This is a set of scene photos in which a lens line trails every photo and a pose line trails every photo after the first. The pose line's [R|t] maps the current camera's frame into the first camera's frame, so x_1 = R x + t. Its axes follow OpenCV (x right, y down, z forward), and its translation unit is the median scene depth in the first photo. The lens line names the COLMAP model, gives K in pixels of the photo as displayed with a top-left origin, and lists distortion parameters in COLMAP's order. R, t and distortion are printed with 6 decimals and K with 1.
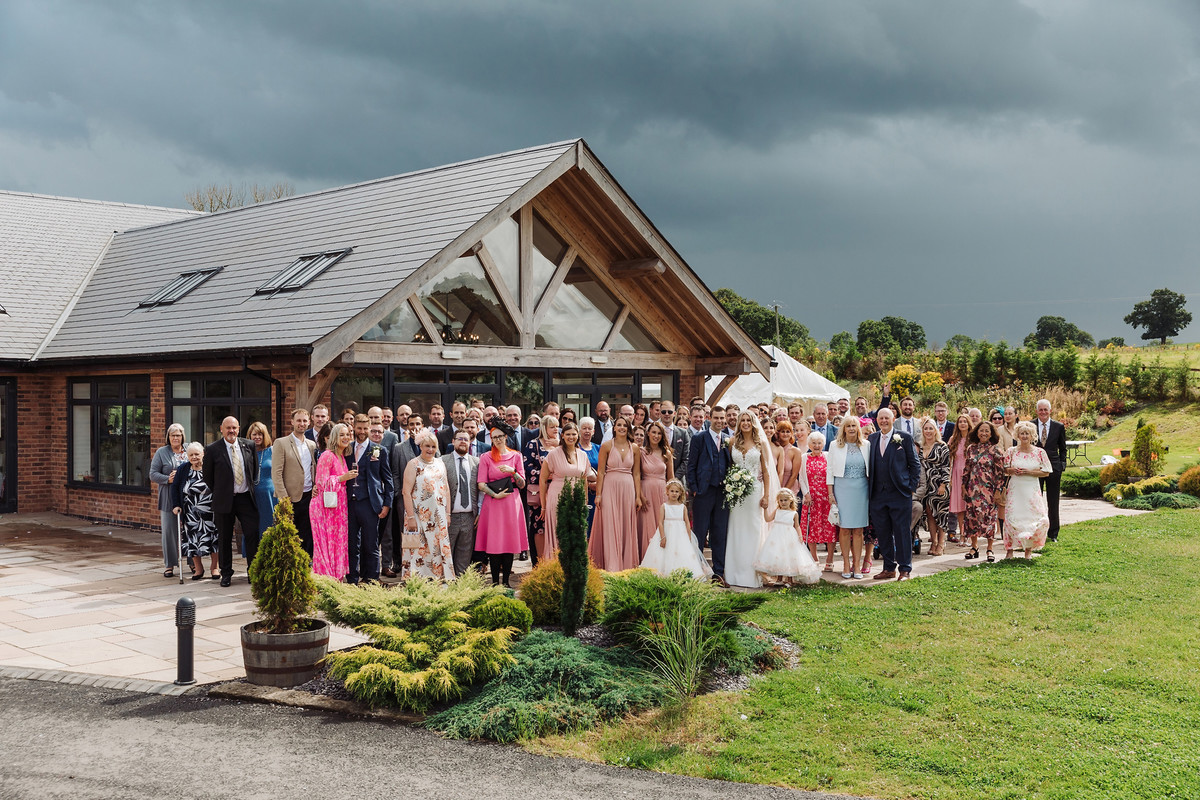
lens RADIAL K [[1347.3, 0, 600.0], [0, 1347.3, 400.0], [0, 0, 1]] dist [0.015801, -0.014035]
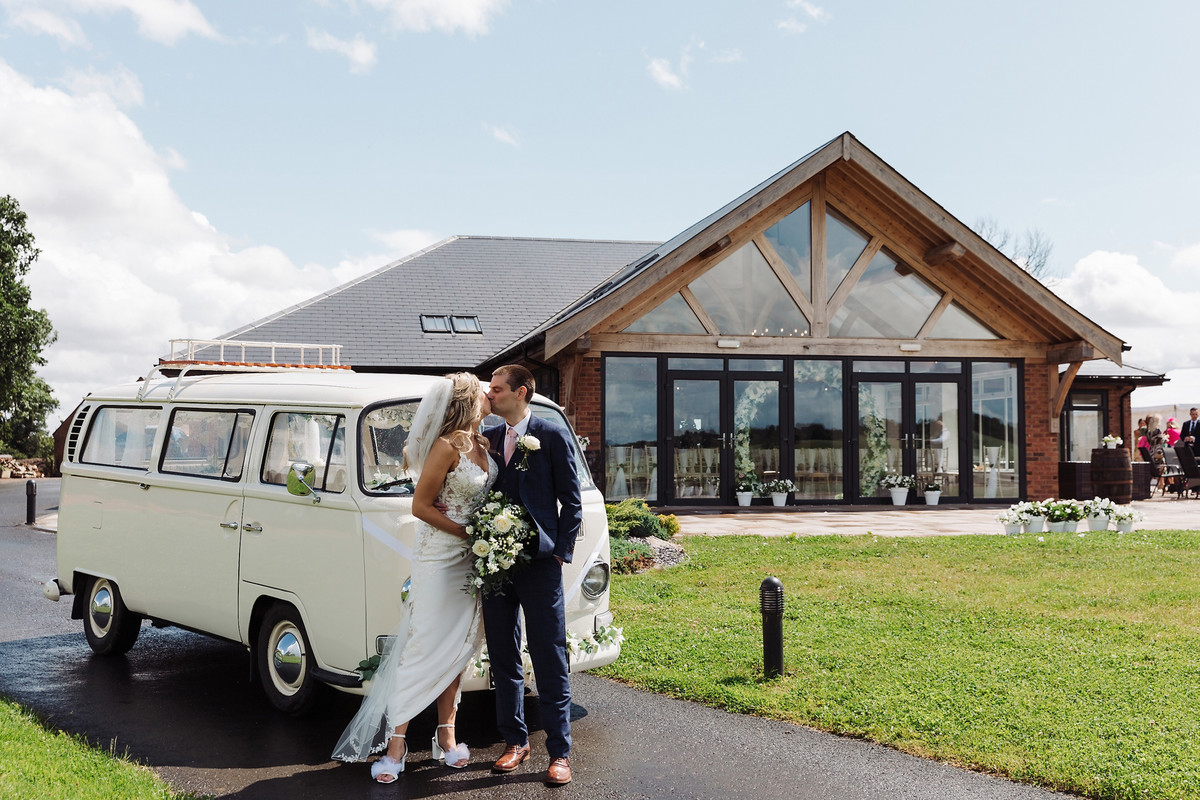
lens RADIAL K [[1347.3, 0, 600.0], [0, 1347.3, 400.0], [0, 0, 1]] dist [0.015801, -0.014035]
pose [[0.857115, -0.019459, -0.514757, 0.315134], [0.003180, 0.999467, -0.032487, 0.040638], [0.515115, 0.026209, 0.856720, 0.020767]]
